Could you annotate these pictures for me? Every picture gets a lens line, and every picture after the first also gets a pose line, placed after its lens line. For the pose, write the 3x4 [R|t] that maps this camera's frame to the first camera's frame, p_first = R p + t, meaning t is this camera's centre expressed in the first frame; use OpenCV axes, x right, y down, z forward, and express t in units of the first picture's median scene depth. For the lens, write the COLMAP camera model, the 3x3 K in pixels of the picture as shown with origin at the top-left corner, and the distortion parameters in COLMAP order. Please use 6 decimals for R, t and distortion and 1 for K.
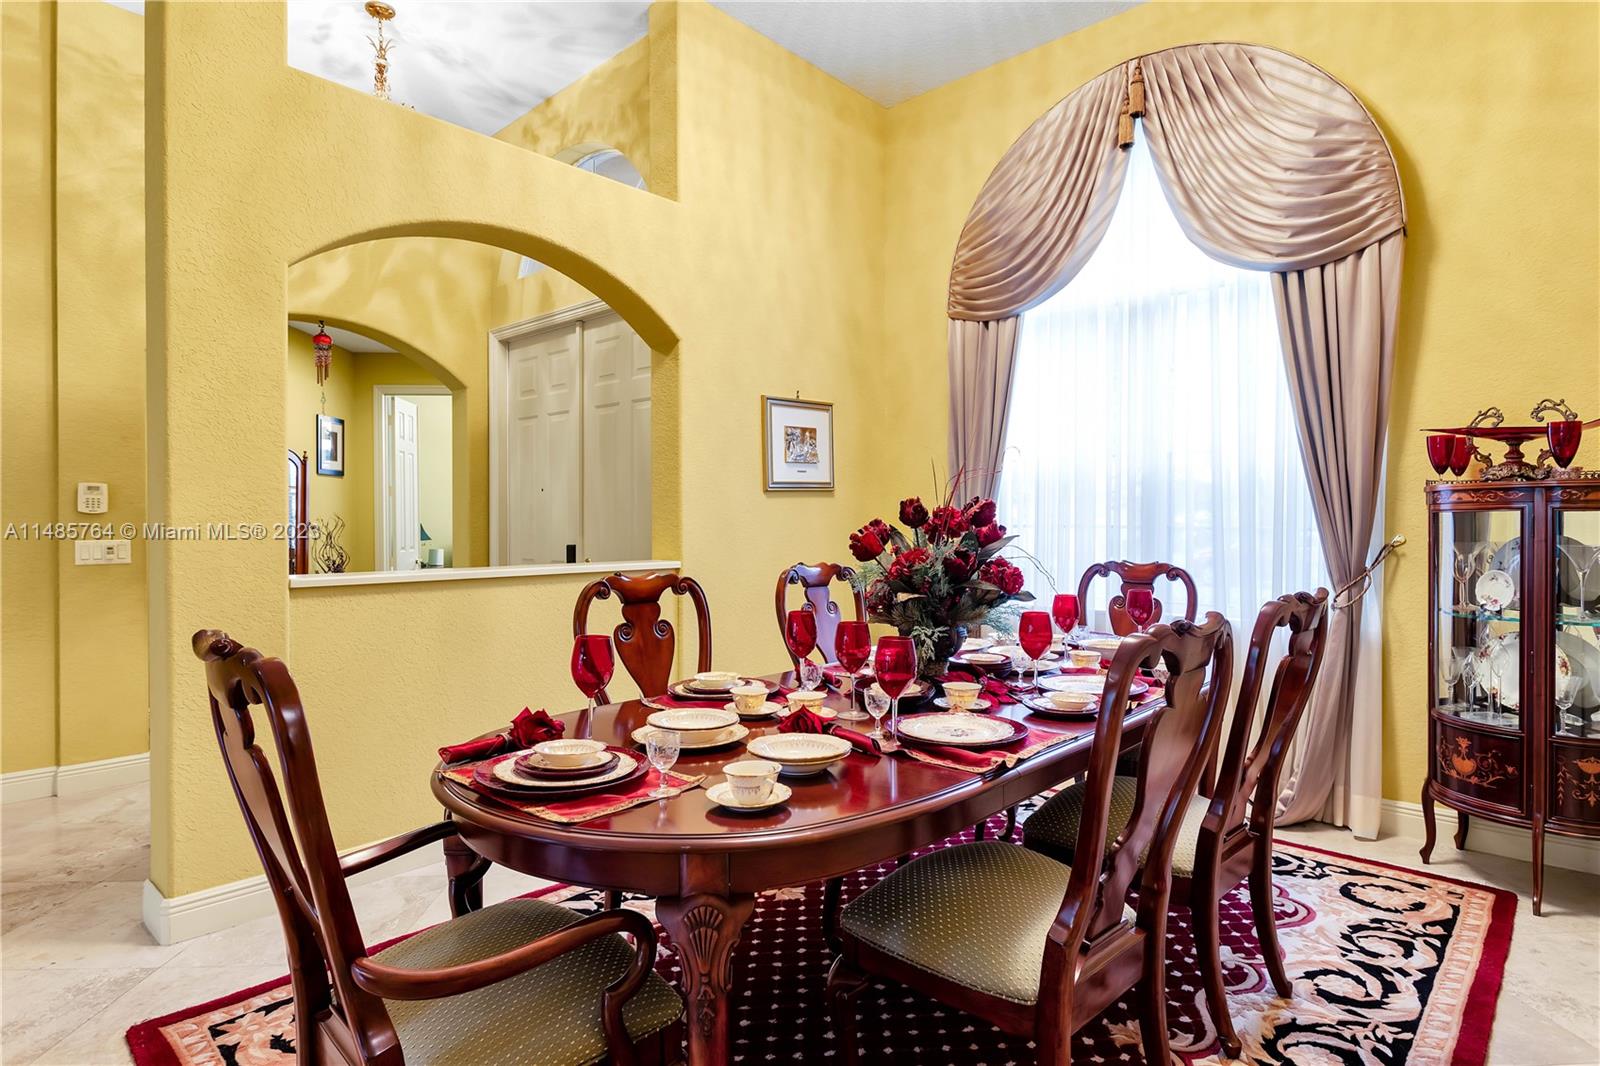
lens RADIAL K [[856.1, 0, 801.3], [0, 856.1, 530.8], [0, 0, 1]] dist [-0.005017, -0.002502]
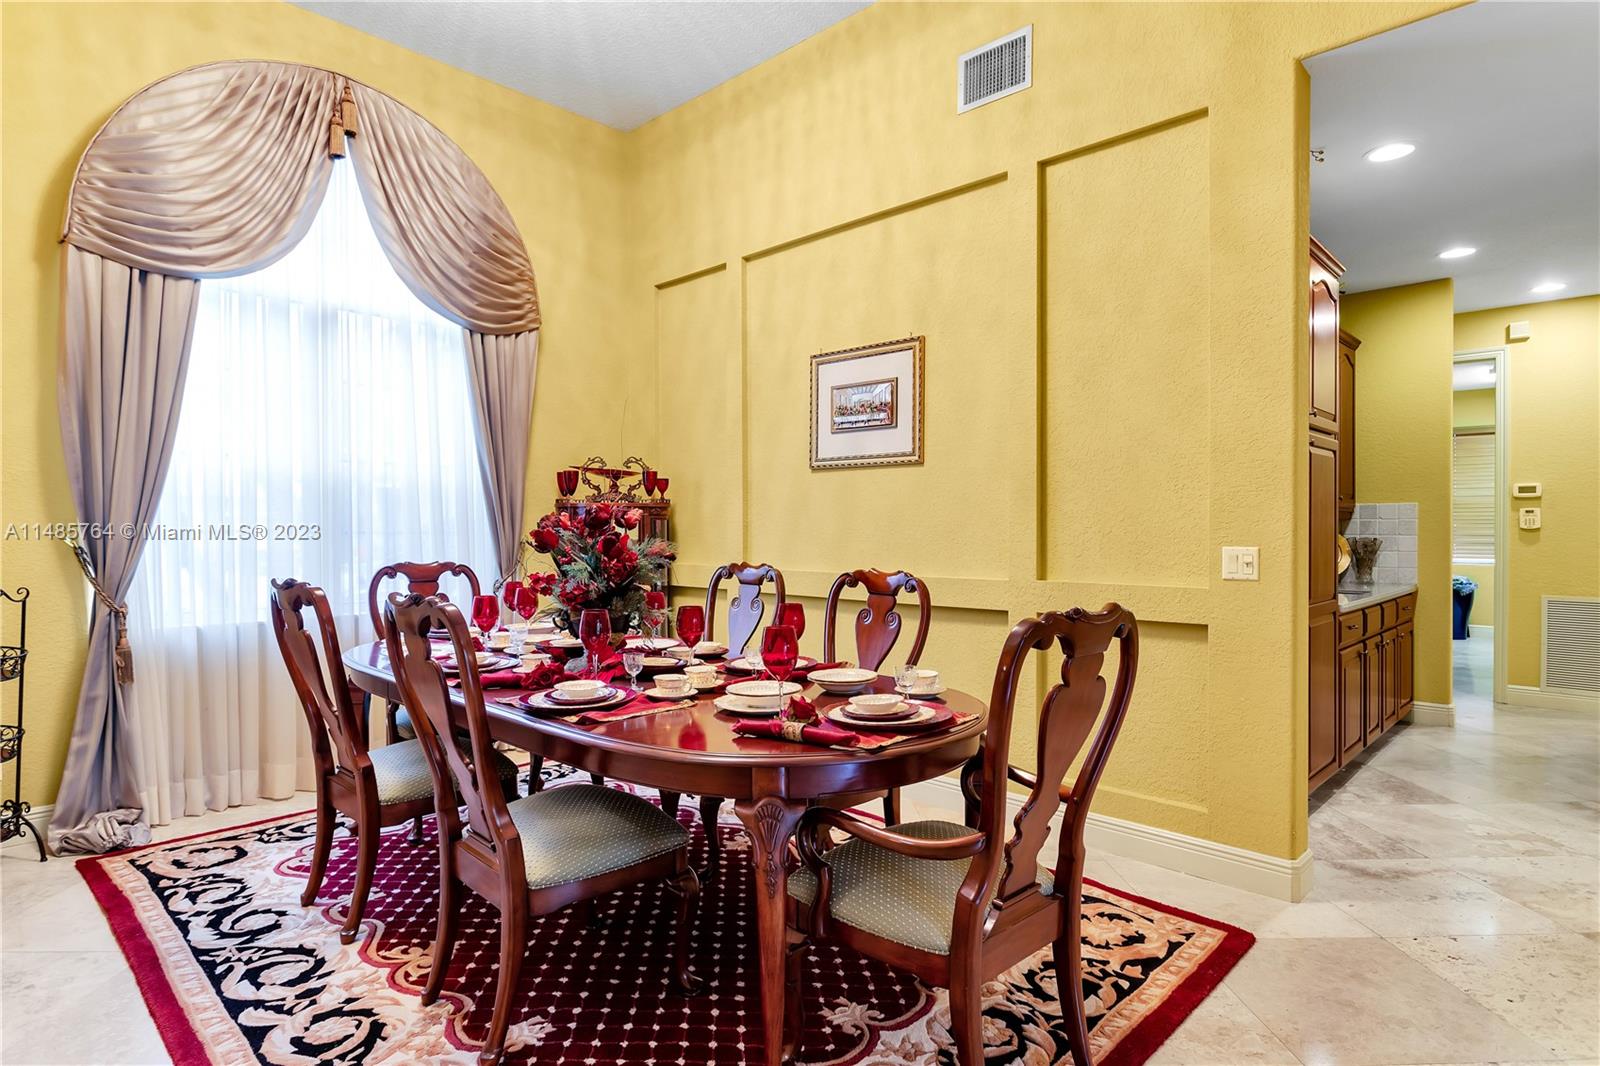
lens RADIAL K [[849.8, 0, 800.7], [0, 849.8, 530.0], [0, 0, 1]] dist [0.003311, -0.001050]
pose [[0.013630, -0.012424, 0.999830, -0.739093], [0.006081, 0.999905, 0.012342, -0.017158], [-0.999889, 0.005912, 0.013704, 0.509698]]
